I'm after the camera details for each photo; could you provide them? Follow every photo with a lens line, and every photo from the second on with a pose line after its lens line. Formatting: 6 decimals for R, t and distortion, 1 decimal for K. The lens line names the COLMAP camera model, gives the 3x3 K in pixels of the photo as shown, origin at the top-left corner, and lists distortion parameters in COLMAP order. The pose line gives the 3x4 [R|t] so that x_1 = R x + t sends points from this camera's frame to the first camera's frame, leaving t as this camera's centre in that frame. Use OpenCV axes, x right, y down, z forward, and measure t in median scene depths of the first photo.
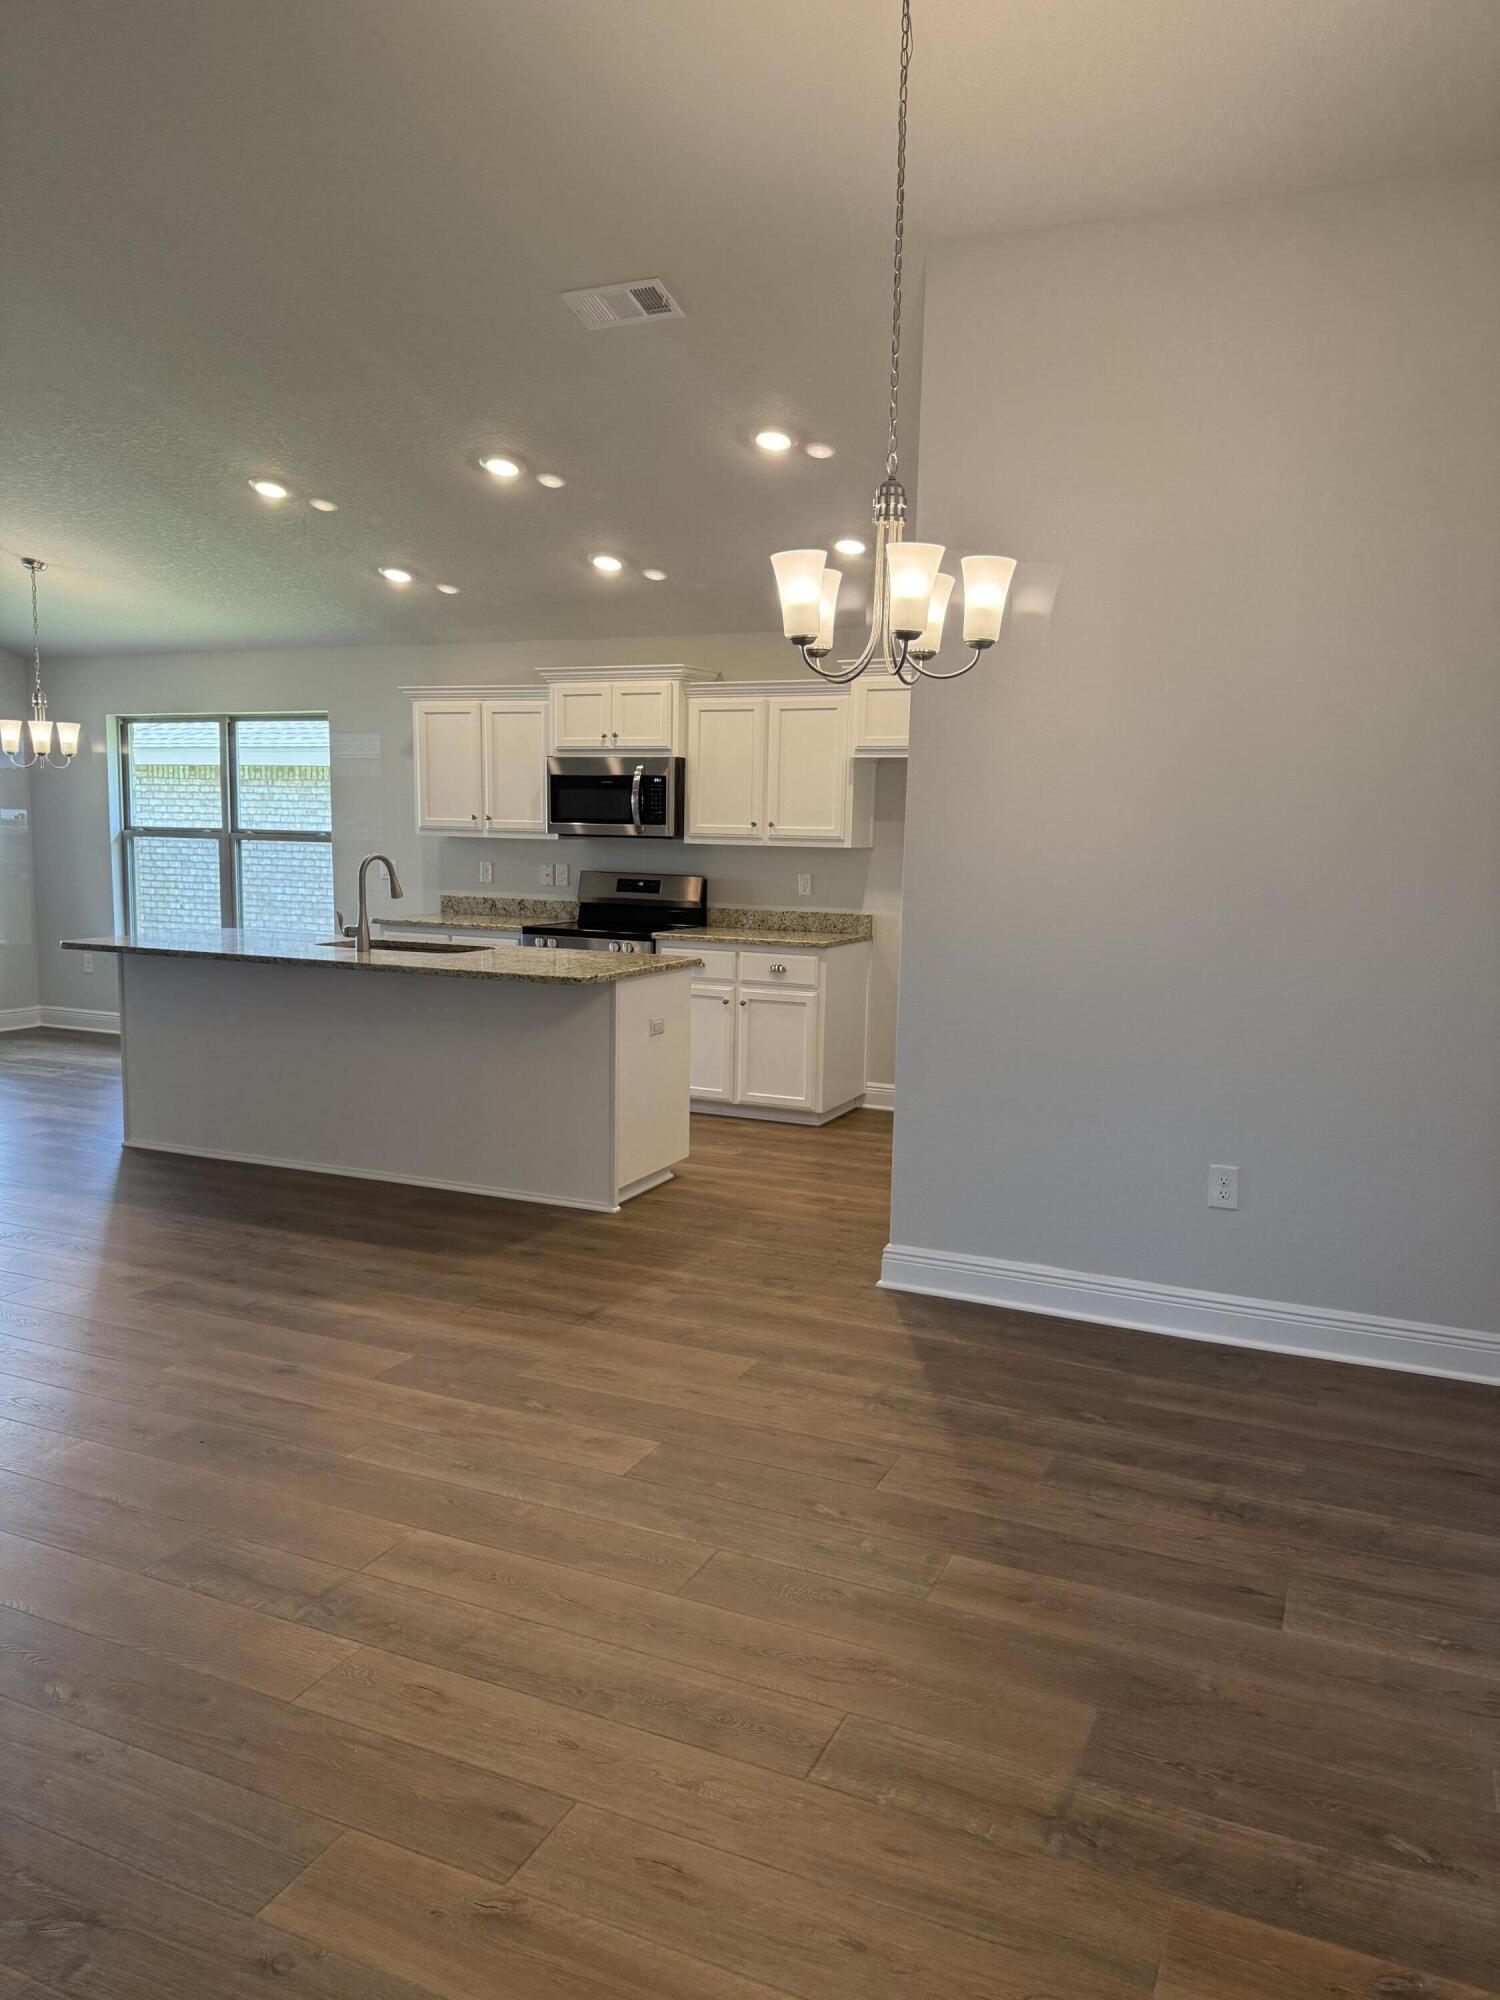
lens RADIAL K [[1392.2, 0, 750.0], [0, 1392.2, 1000.0], [0, 0, 1]] dist [0.142672, -0.257731]
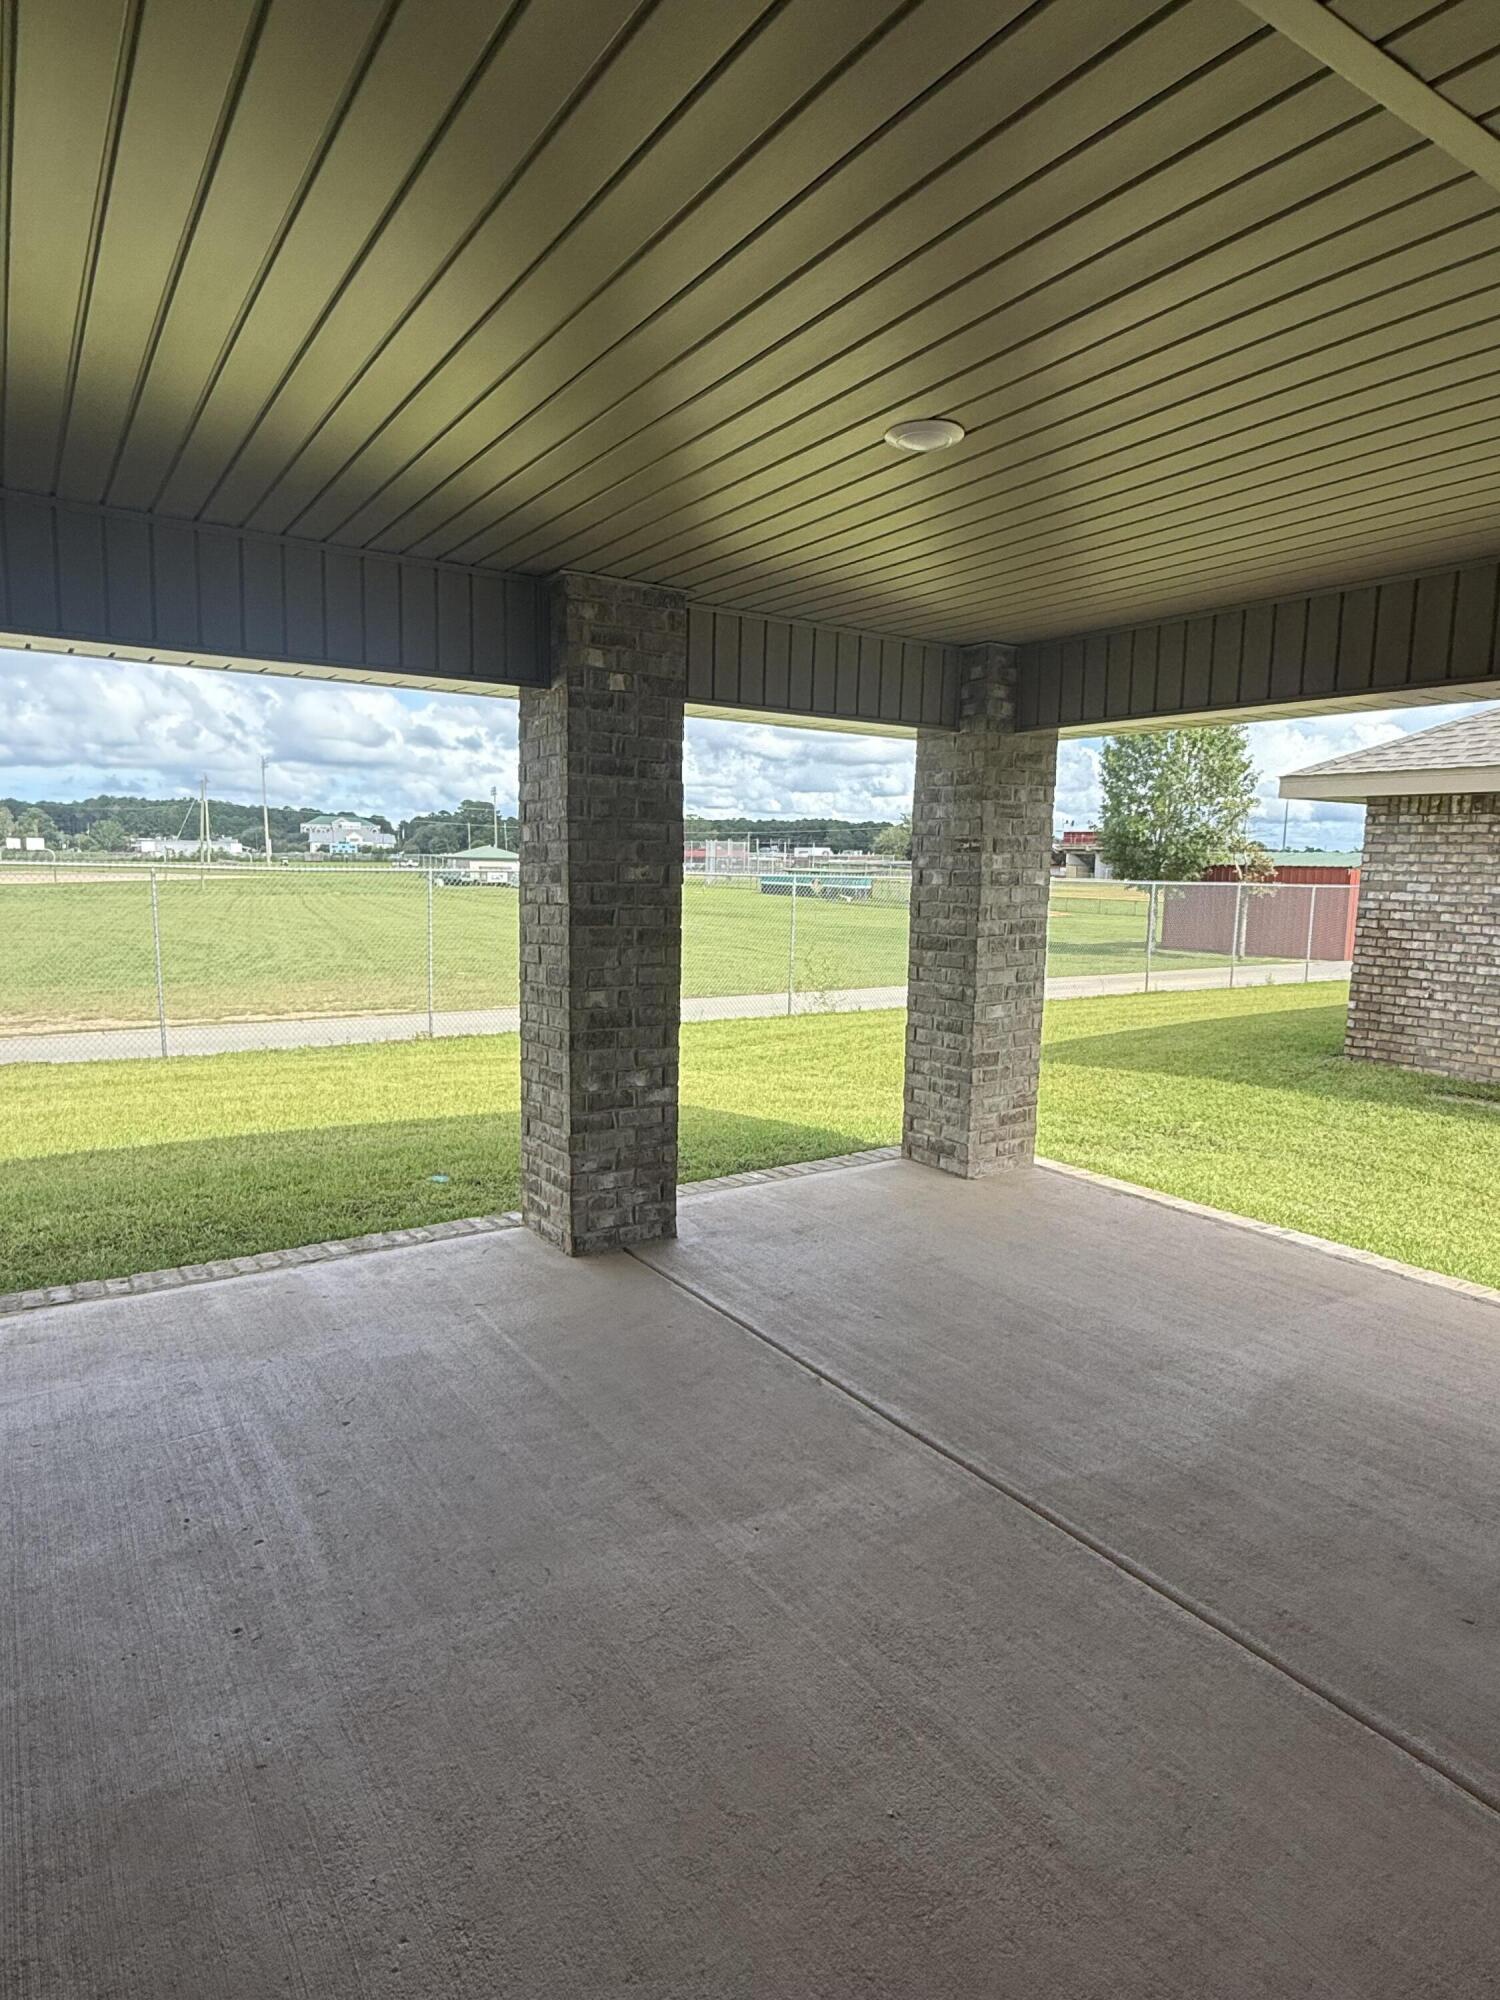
lens RADIAL K [[1130.1, 0, 750.0], [0, 1130.1, 1000.0], [0, 0, 1]] dist [-0.003731, -0.000679]
pose [[0.843357, 0.064422, -0.533477, -0.929778], [-0.067680, 0.997616, 0.013477, -0.116702], [0.533074, 0.024740, 0.845707, 0.827179]]
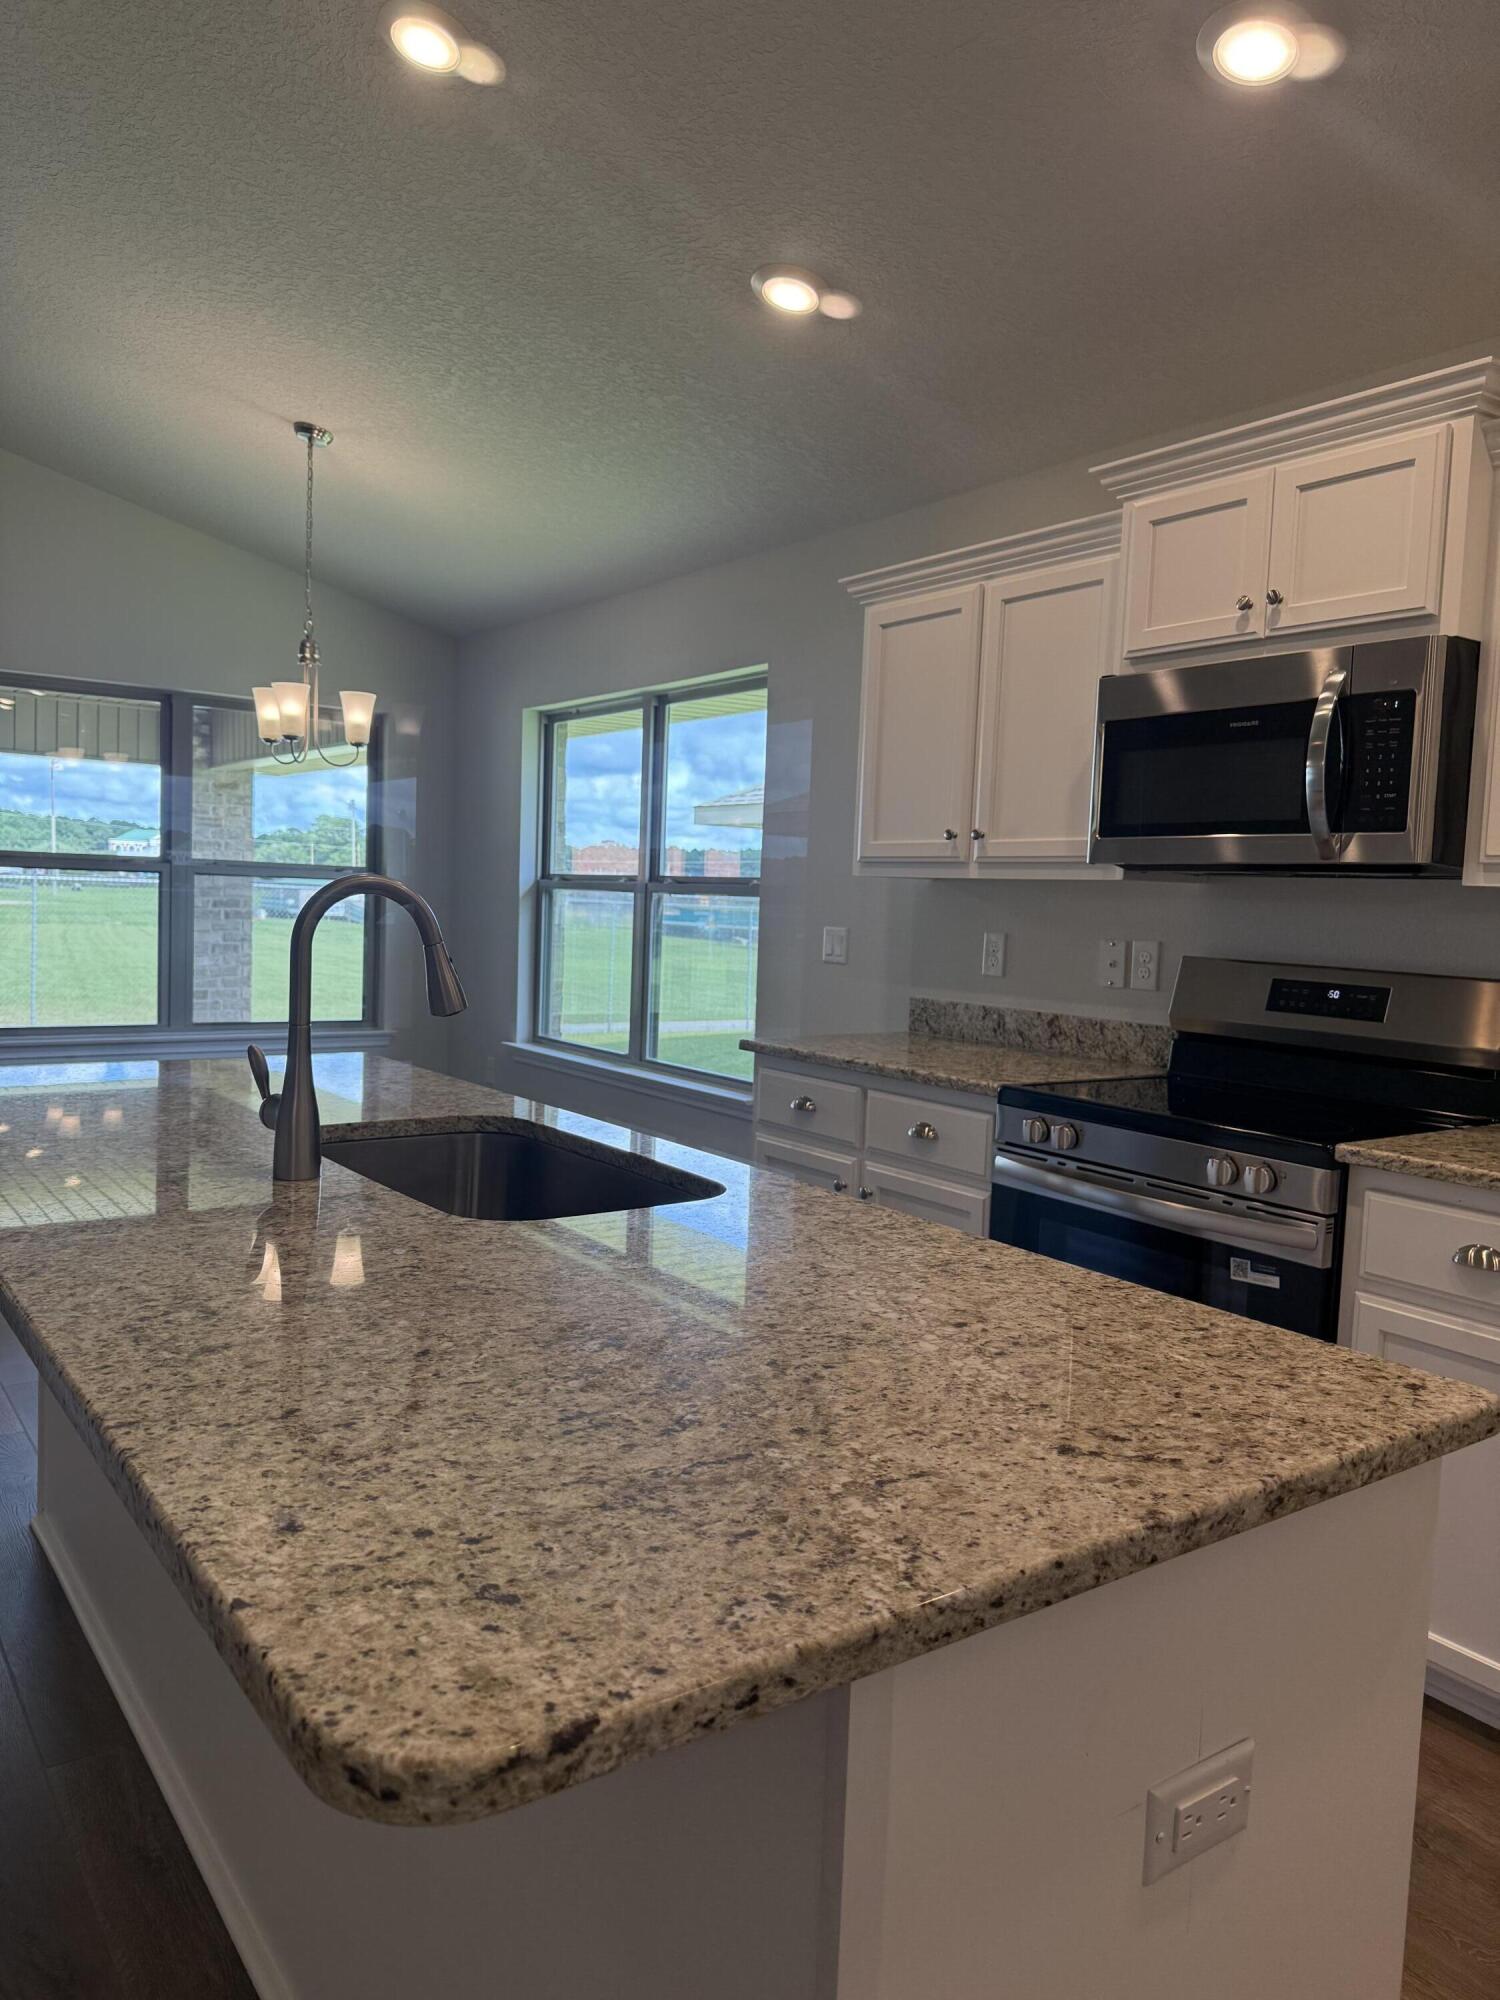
lens RADIAL K [[1392.2, 0, 750.0], [0, 1392.2, 1000.0], [0, 0, 1]] dist [0.142672, -0.257731]
pose [[0.865513, 0.050106, -0.498373, -0.024423], [-0.081062, 0.995880, -0.040654, -0.057788], [0.494283, 0.075586, 0.866009, 0.636098]]
